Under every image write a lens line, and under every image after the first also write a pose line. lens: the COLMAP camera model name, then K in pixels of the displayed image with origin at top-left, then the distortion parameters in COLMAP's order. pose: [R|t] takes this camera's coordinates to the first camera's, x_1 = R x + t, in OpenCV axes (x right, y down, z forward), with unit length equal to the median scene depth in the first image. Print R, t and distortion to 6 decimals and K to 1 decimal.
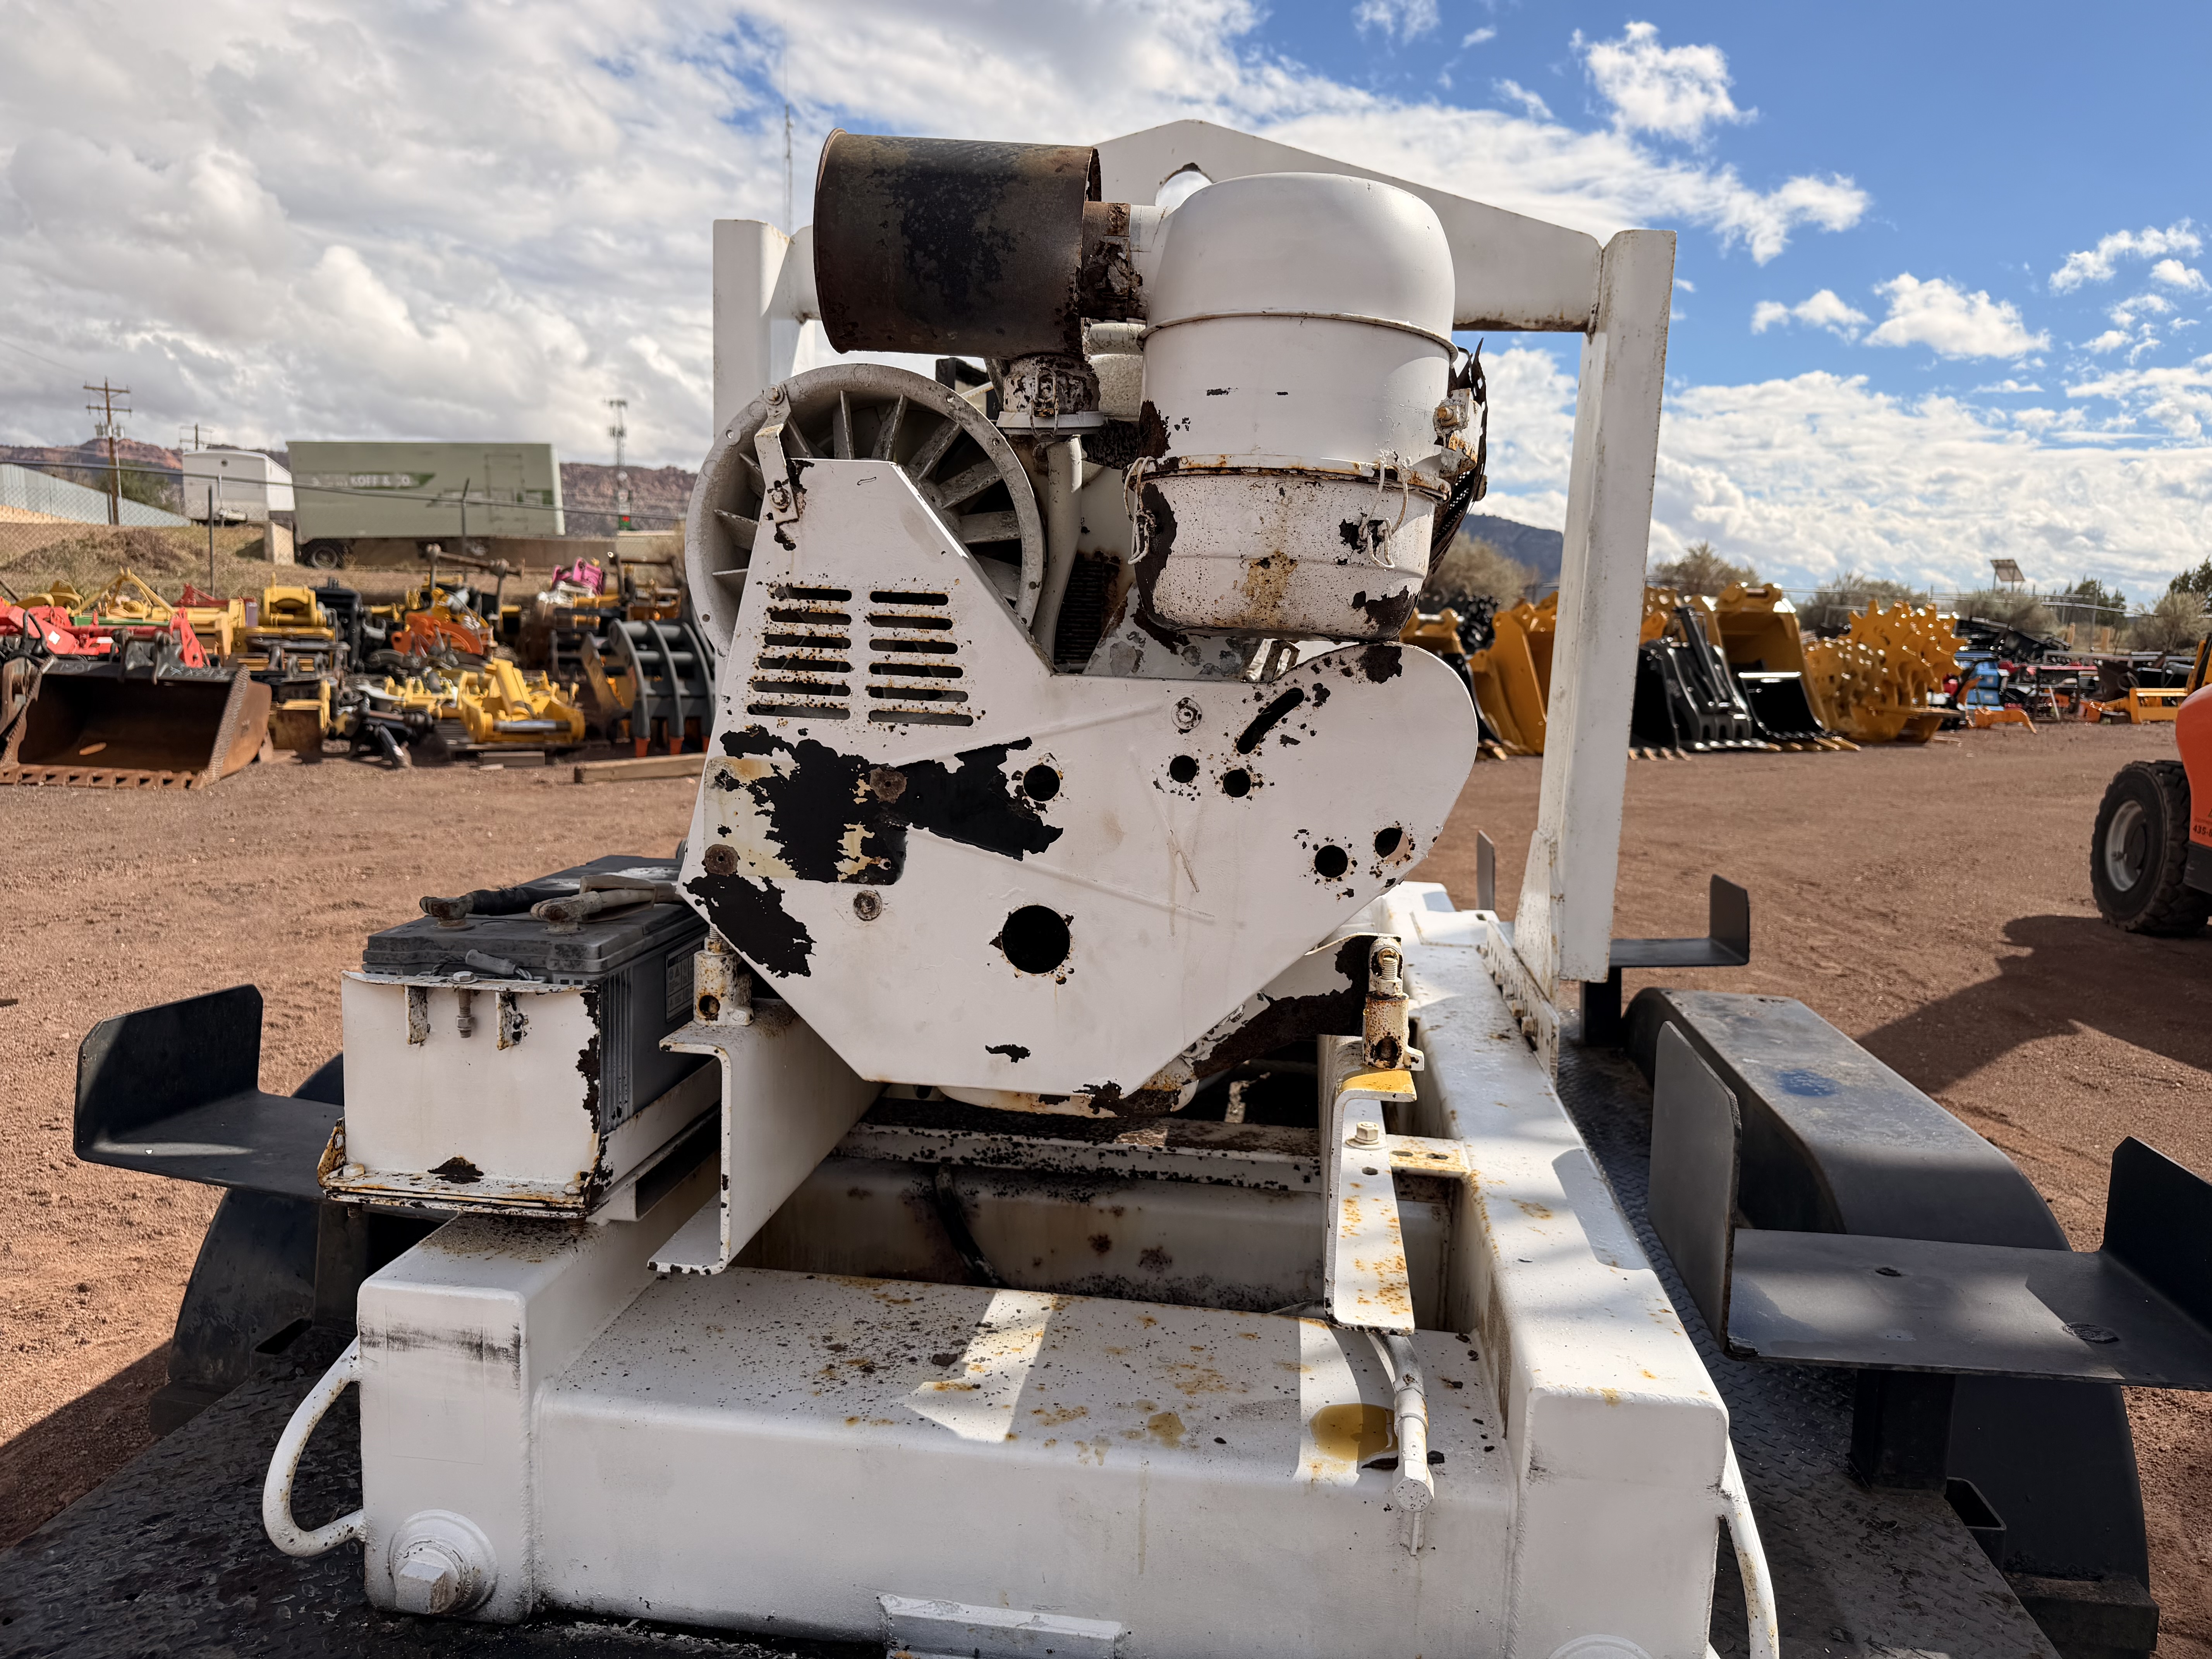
lens RADIAL K [[1546.3, 0, 1126.6], [0, 1546.3, 838.0], [0, 0, 1]] dist [0.096225, -0.162026]
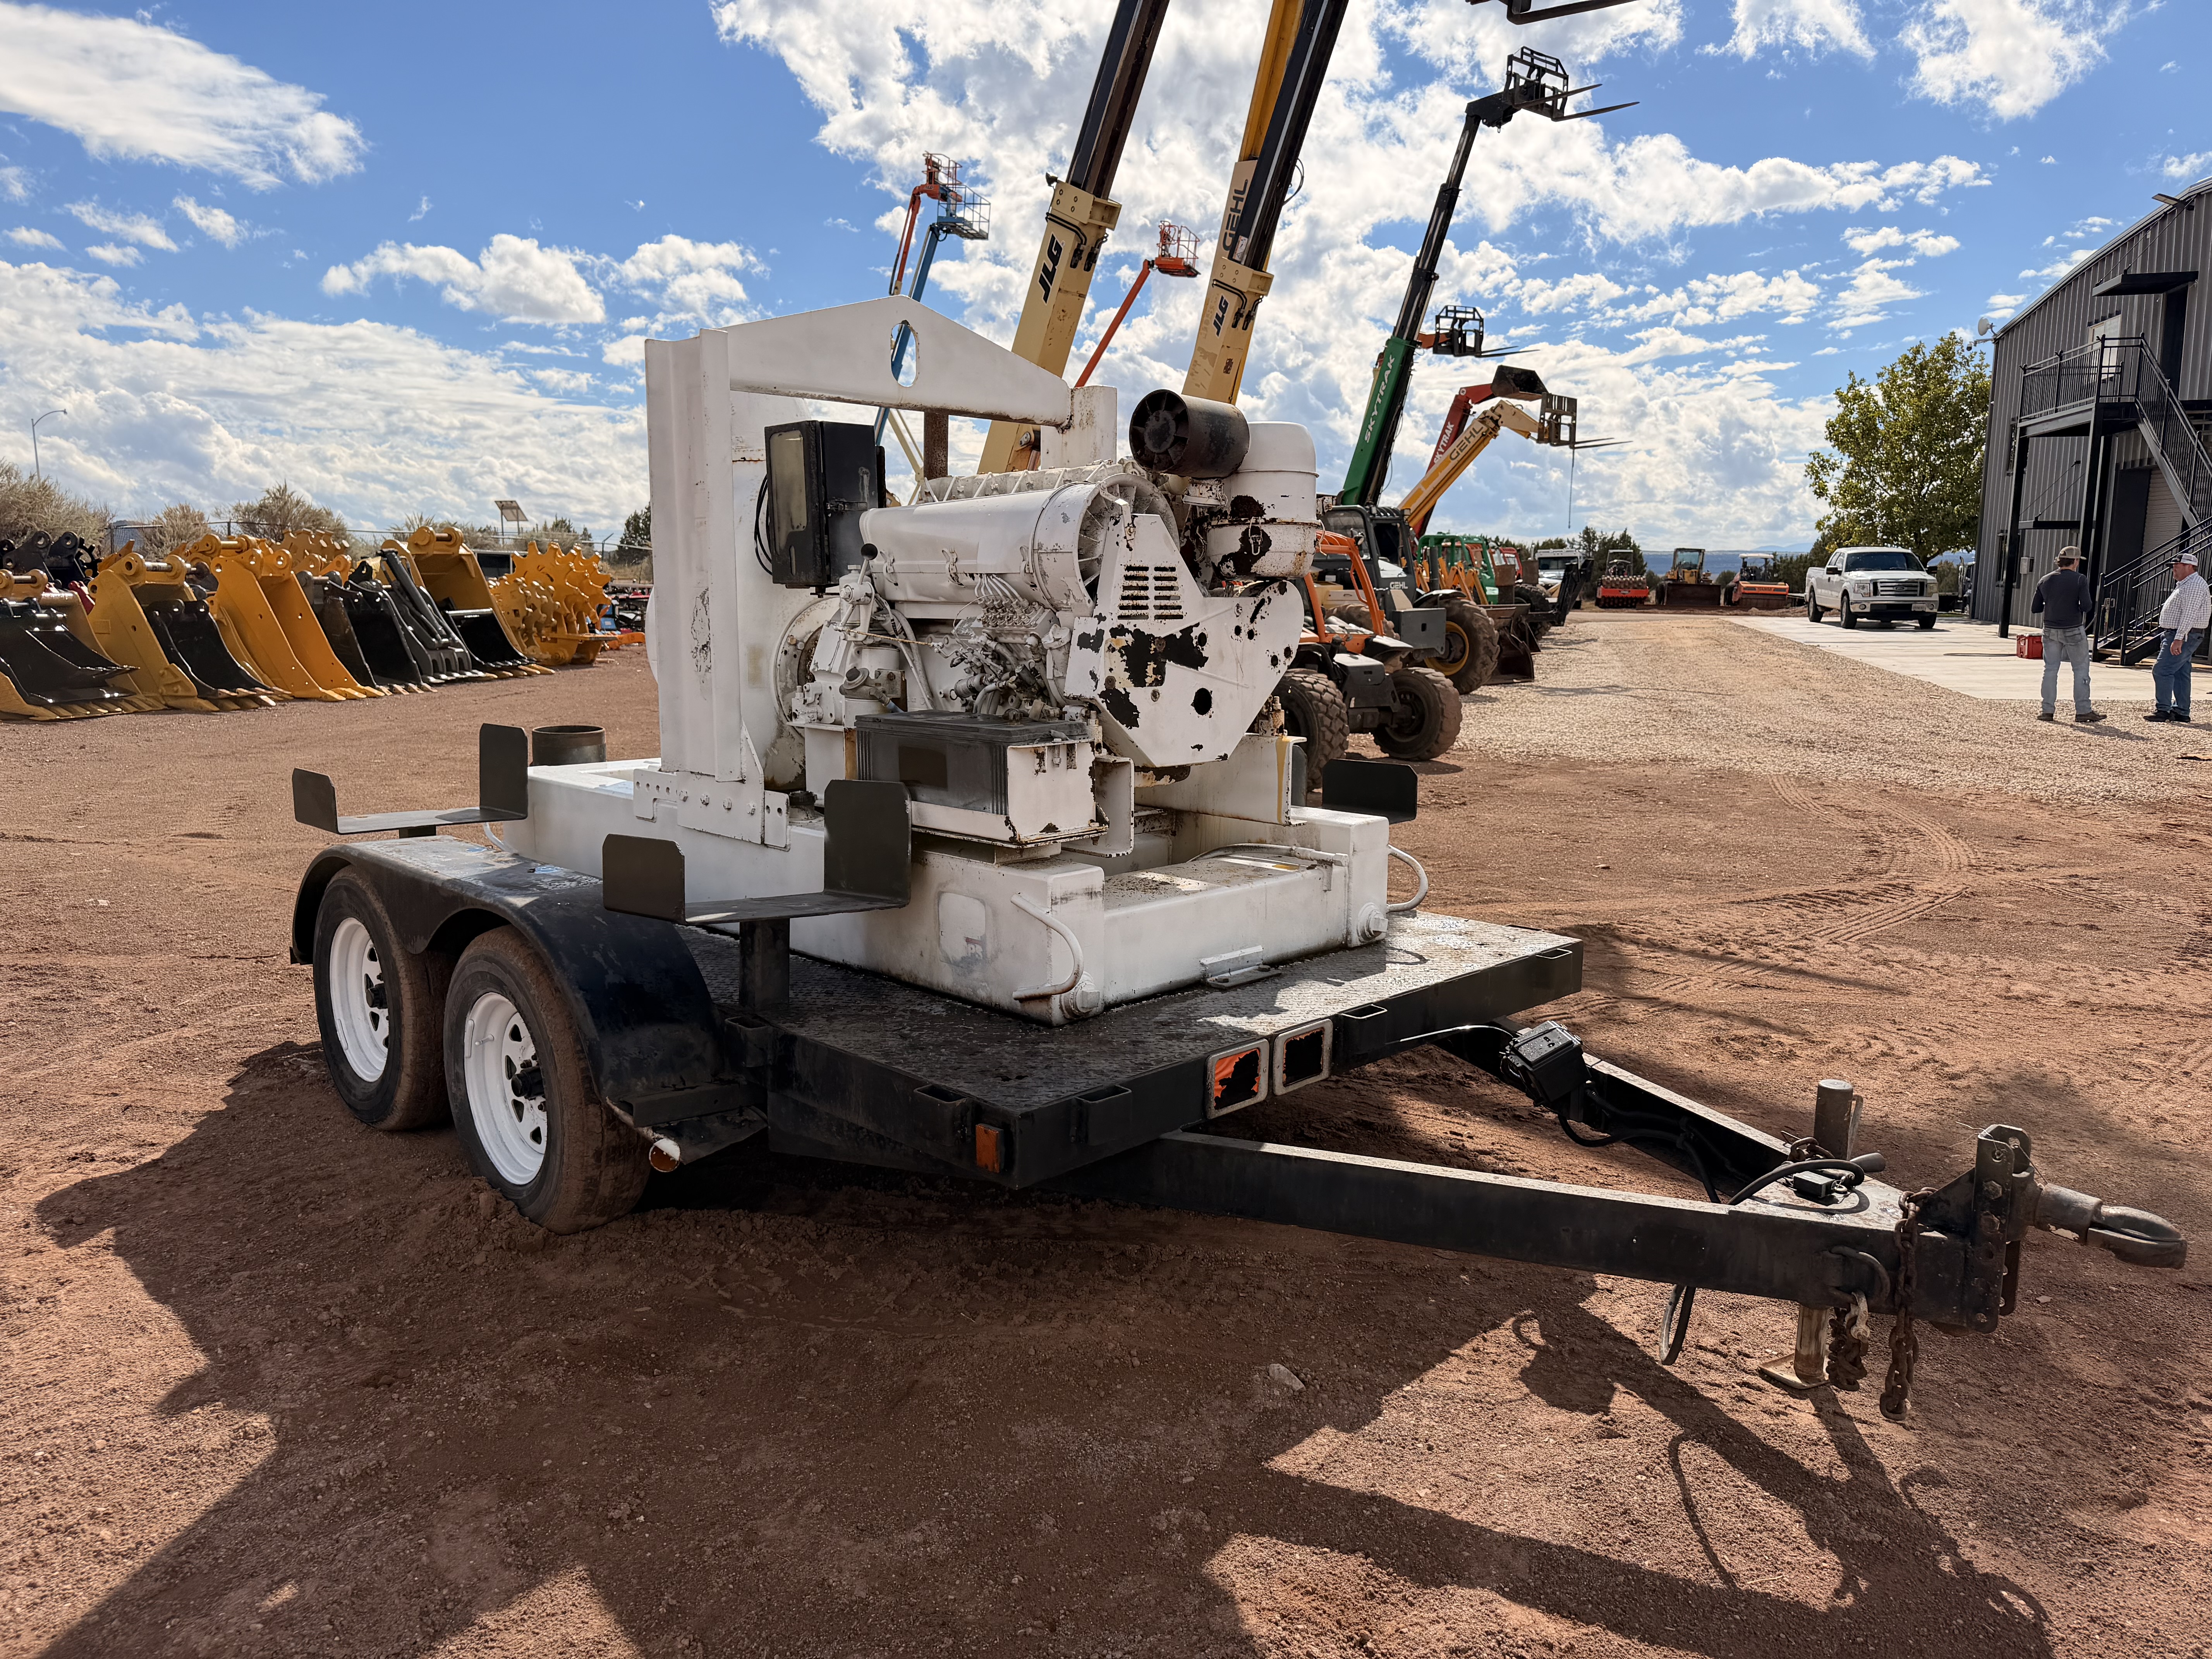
lens RADIAL K [[1541.6, 0, 1121.0], [0, 1541.6, 828.0], [0, 0, 1]] dist [0.055787, -0.074507]
pose [[0.620689, -0.154492, 0.768686, -2.089236], [0.128066, 0.987205, 0.095001, 0.012133], [-0.773528, 0.039476, 0.632532, -0.491638]]
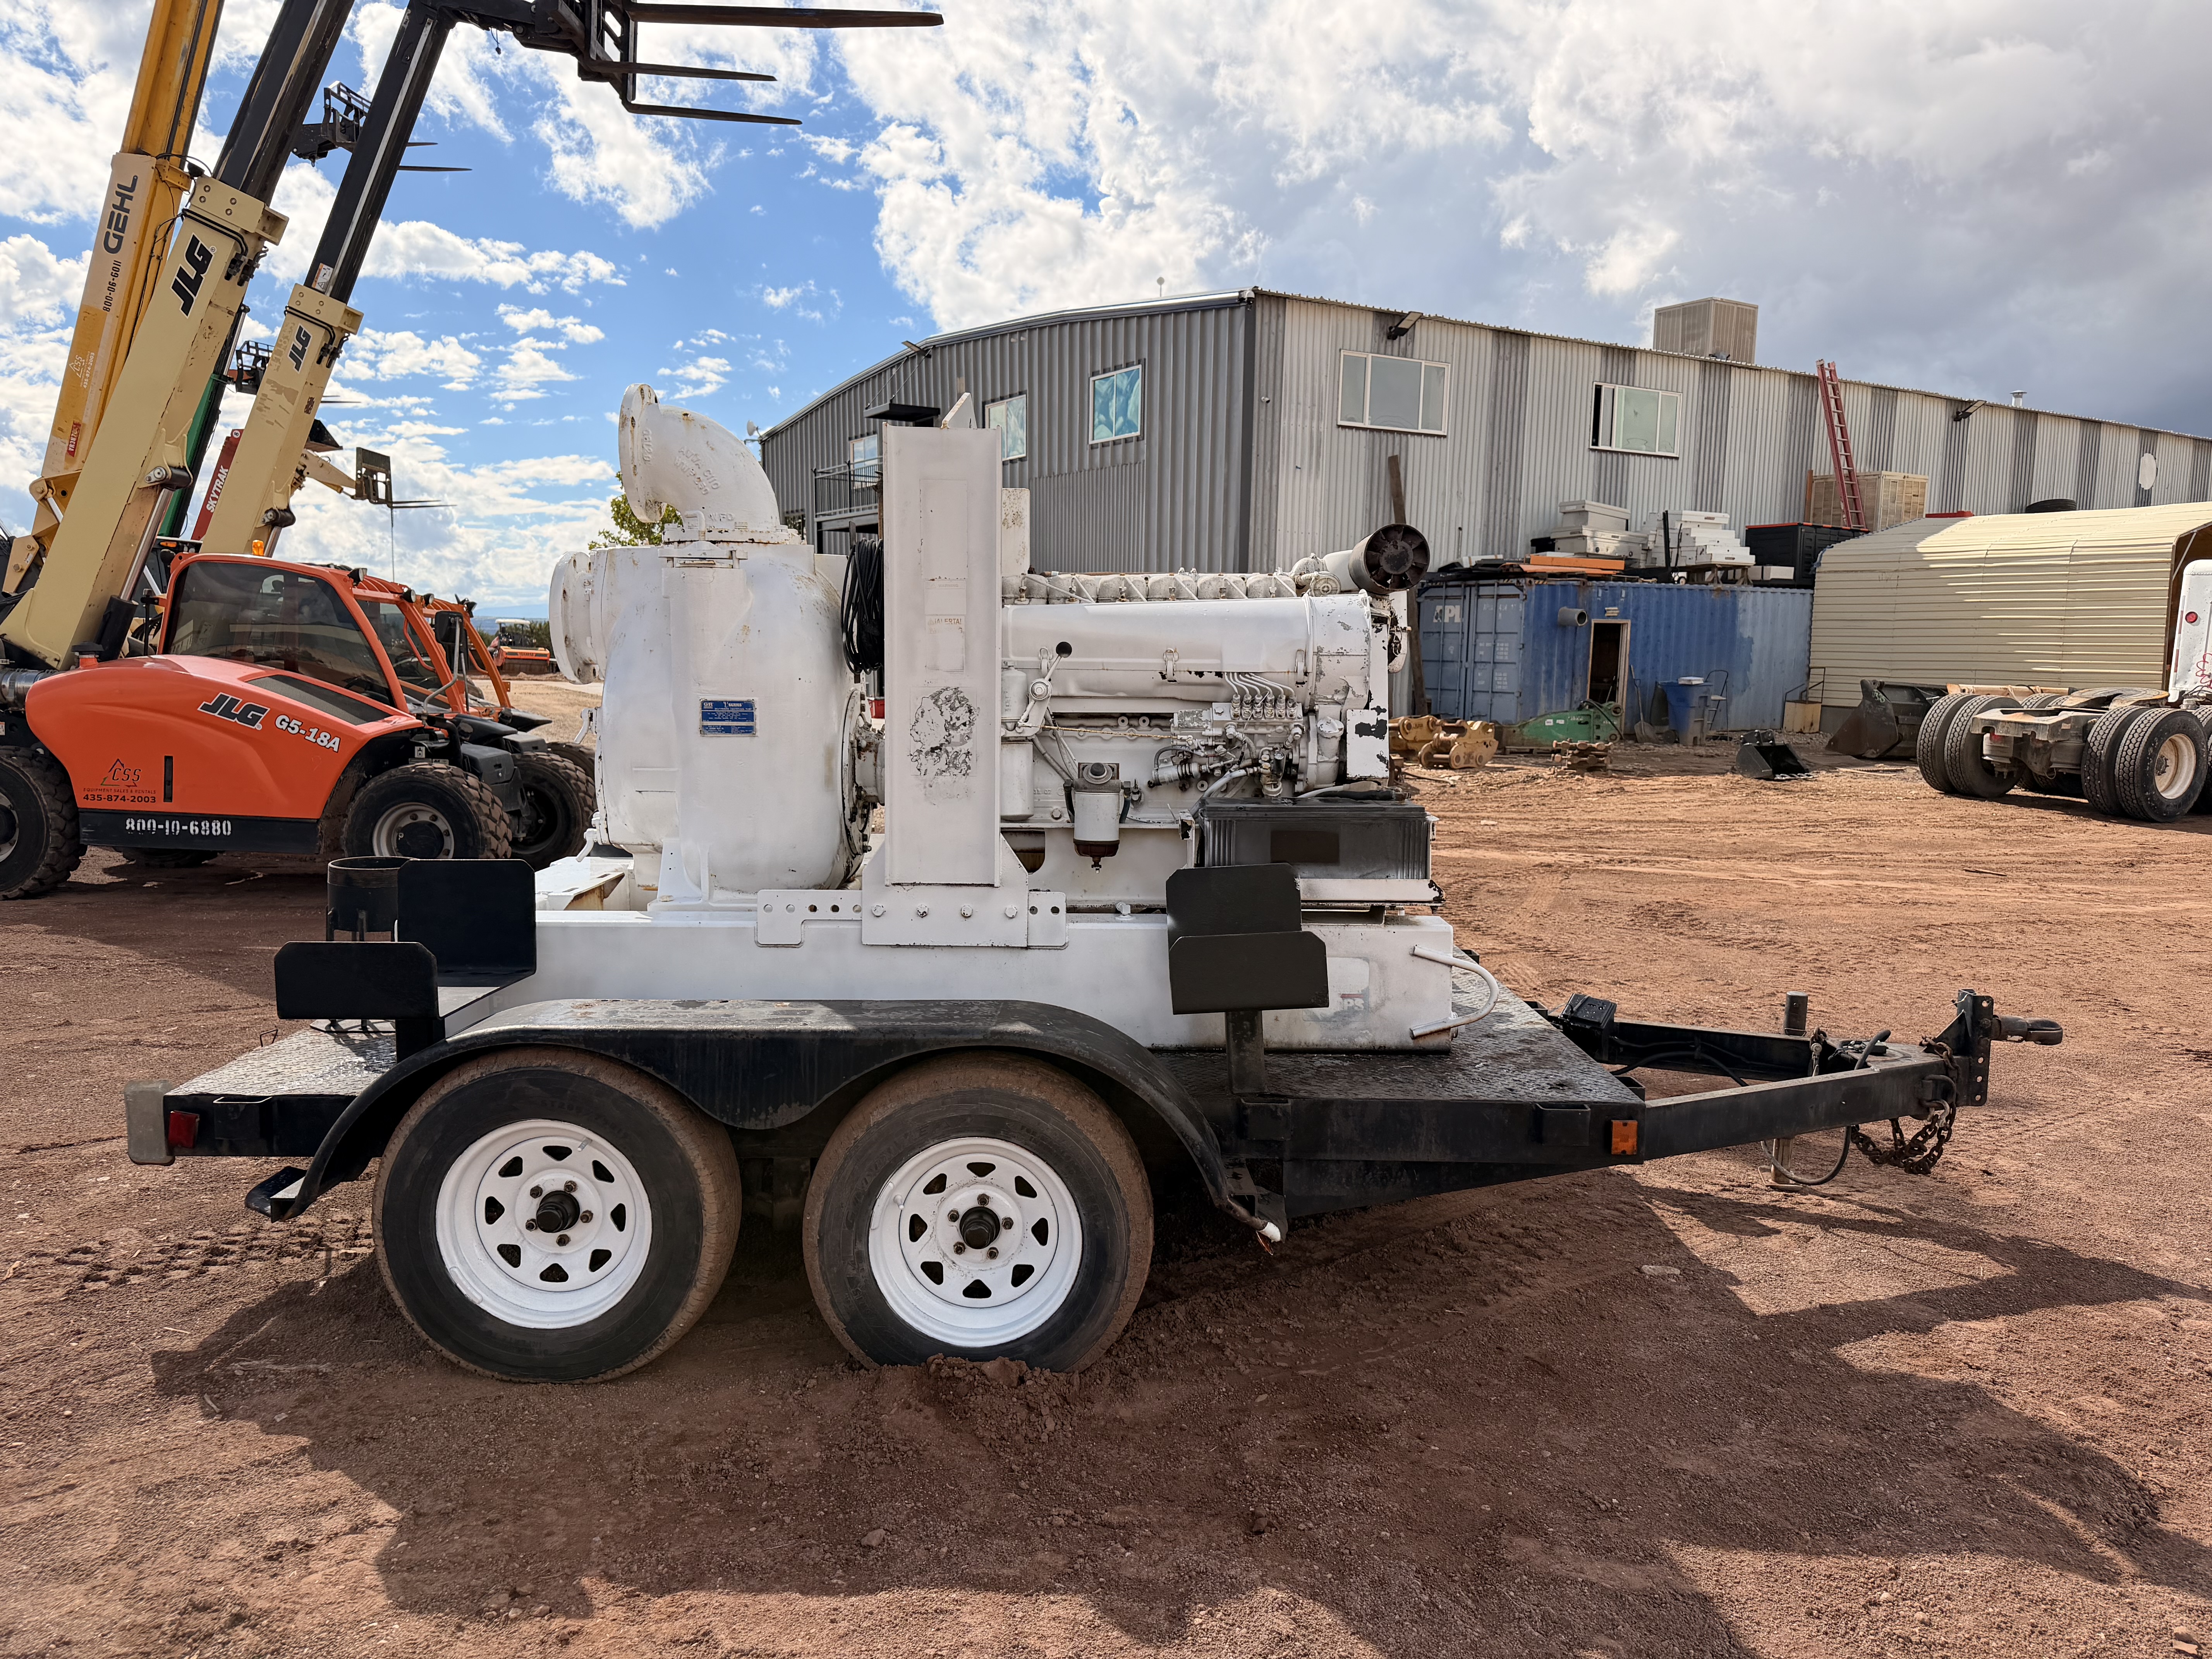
lens RADIAL K [[1533.0, 0, 1120.0], [0, 1533.0, 846.2], [0, 0, 1]] dist [0.074360, -0.100506]
pose [[-0.112945, -0.157410, 0.981053, -2.967021], [0.127010, 0.976984, 0.171379, -0.379976], [-0.985450, 0.143960, -0.090353, 1.748786]]
